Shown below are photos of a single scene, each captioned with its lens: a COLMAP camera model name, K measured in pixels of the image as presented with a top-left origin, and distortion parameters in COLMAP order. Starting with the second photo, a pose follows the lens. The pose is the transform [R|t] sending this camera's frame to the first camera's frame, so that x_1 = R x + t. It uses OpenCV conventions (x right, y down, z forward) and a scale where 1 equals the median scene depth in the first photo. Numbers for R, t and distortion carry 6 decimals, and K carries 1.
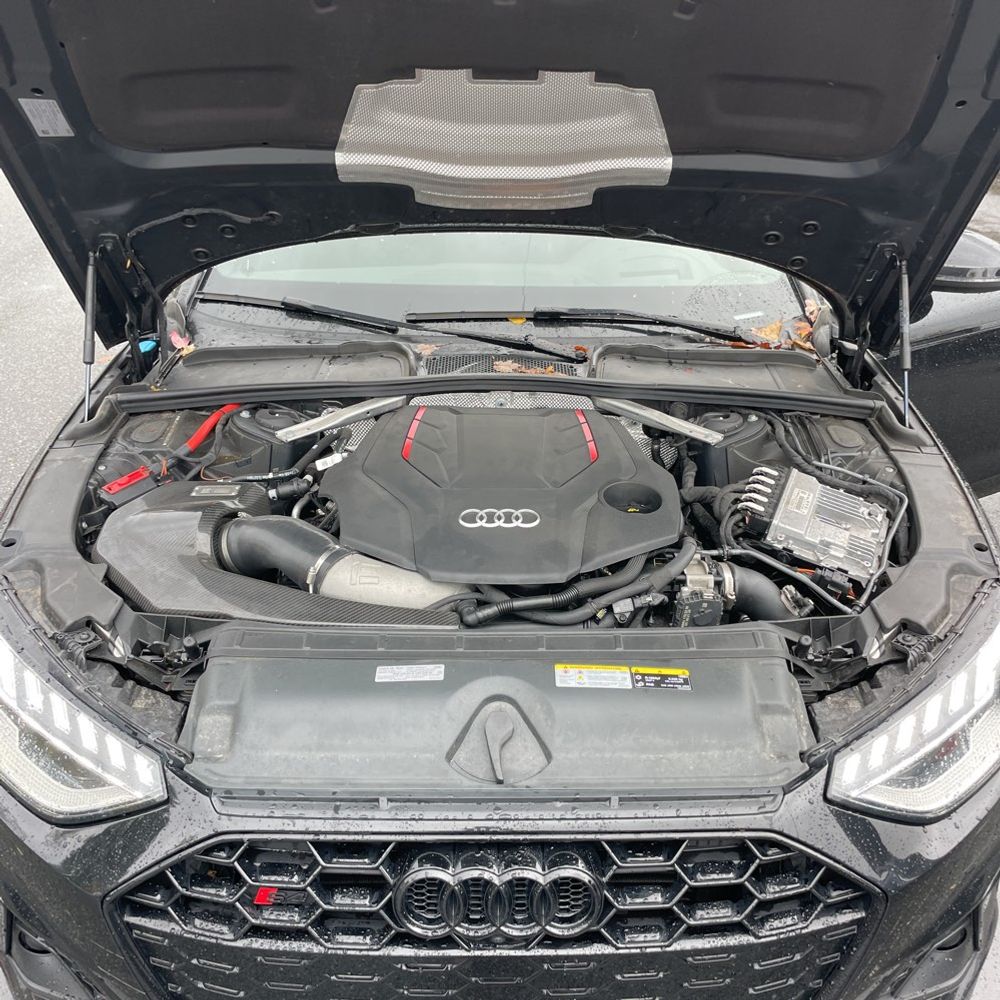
lens RADIAL K [[1028.8, 0, 517.2], [0, 1028.8, 496.3], [0, 0, 1]] dist [0.031526, 0.000000]
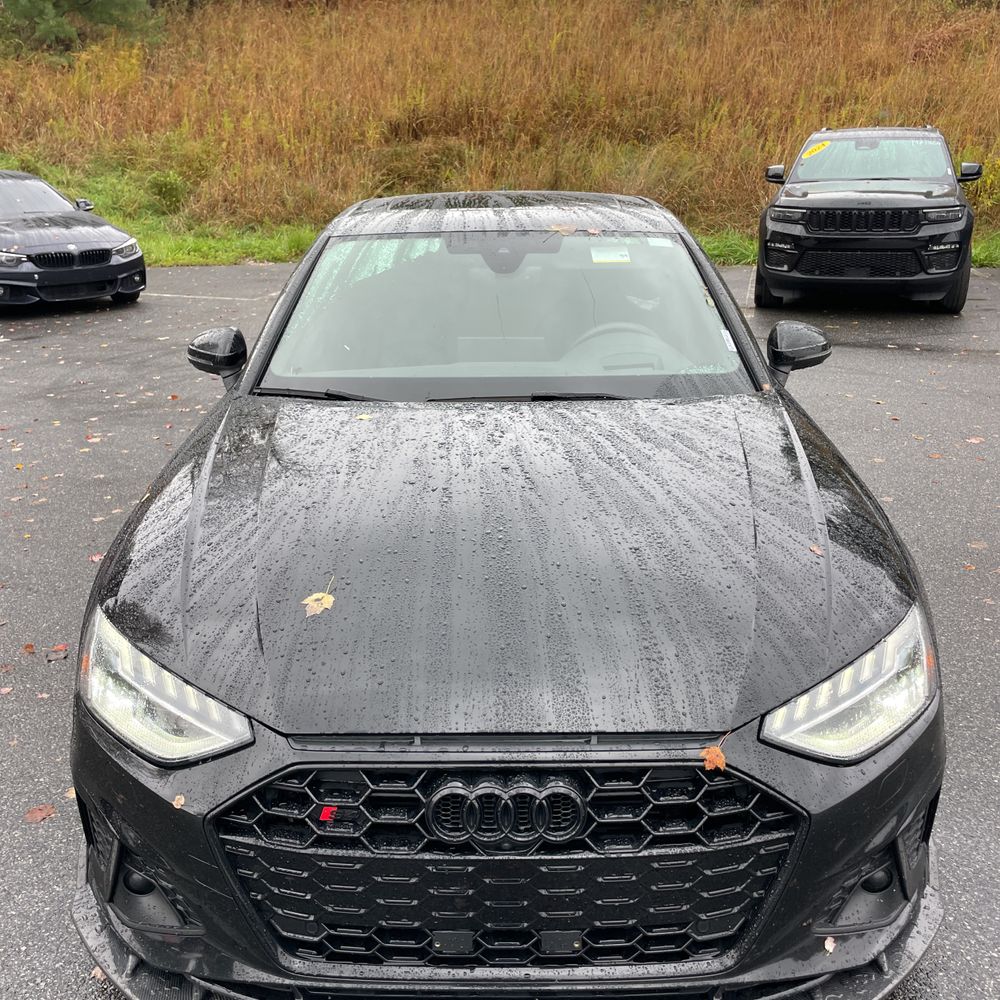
lens RADIAL K [[1028.8, 0, 493.5], [0, 1028.8, 500.7], [0, 0, 1]] dist [0.031526, 0.000000]
pose [[0.999395, -0.016212, -0.030768, 0.012363], [0.012444, 0.992823, -0.118948, 0.150803], [0.032476, 0.118493, 0.992424, -0.333965]]
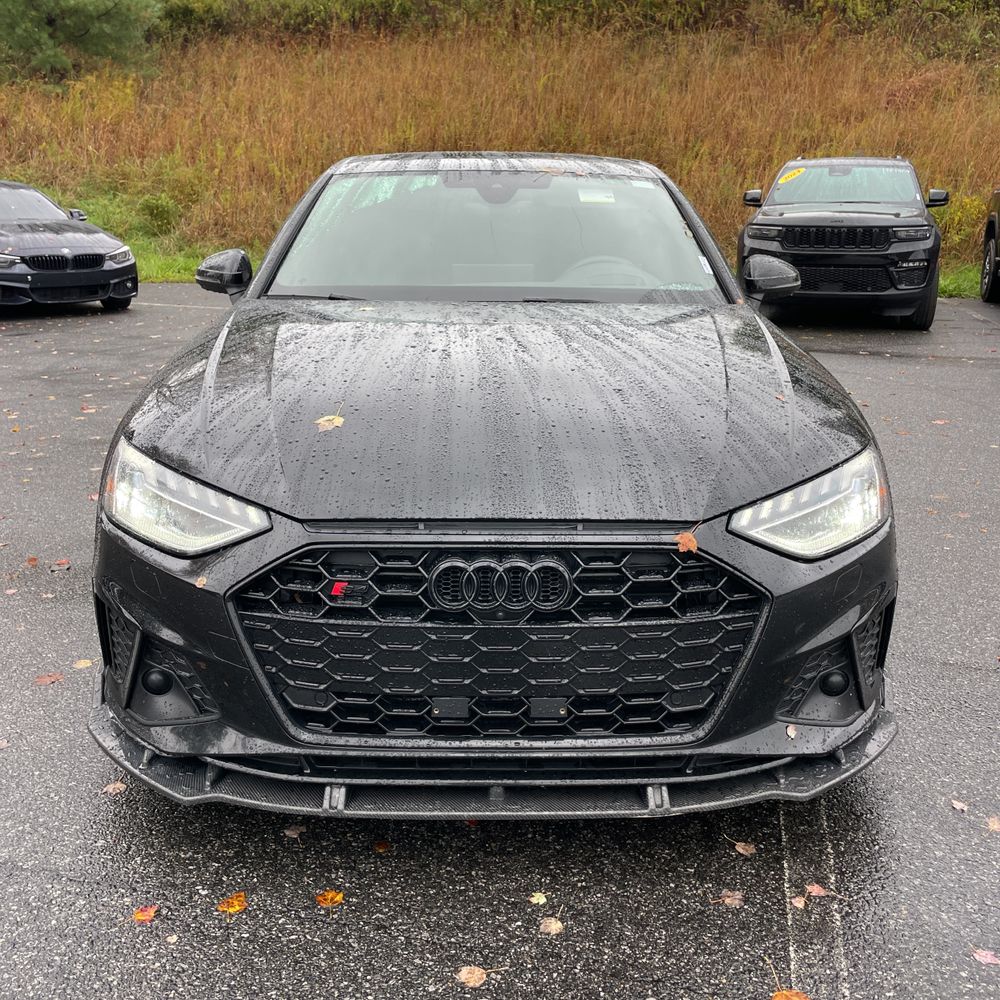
lens RADIAL K [[1028.8, 0, 504.6], [0, 1028.8, 491.7], [0, 0, 1]] dist [0.031526, 0.000000]
pose [[0.999994, -0.003252, -0.001545, -0.009371], [0.002947, 0.985819, -0.167787, 0.493448], [0.002069, 0.167781, 0.985822, -0.432447]]
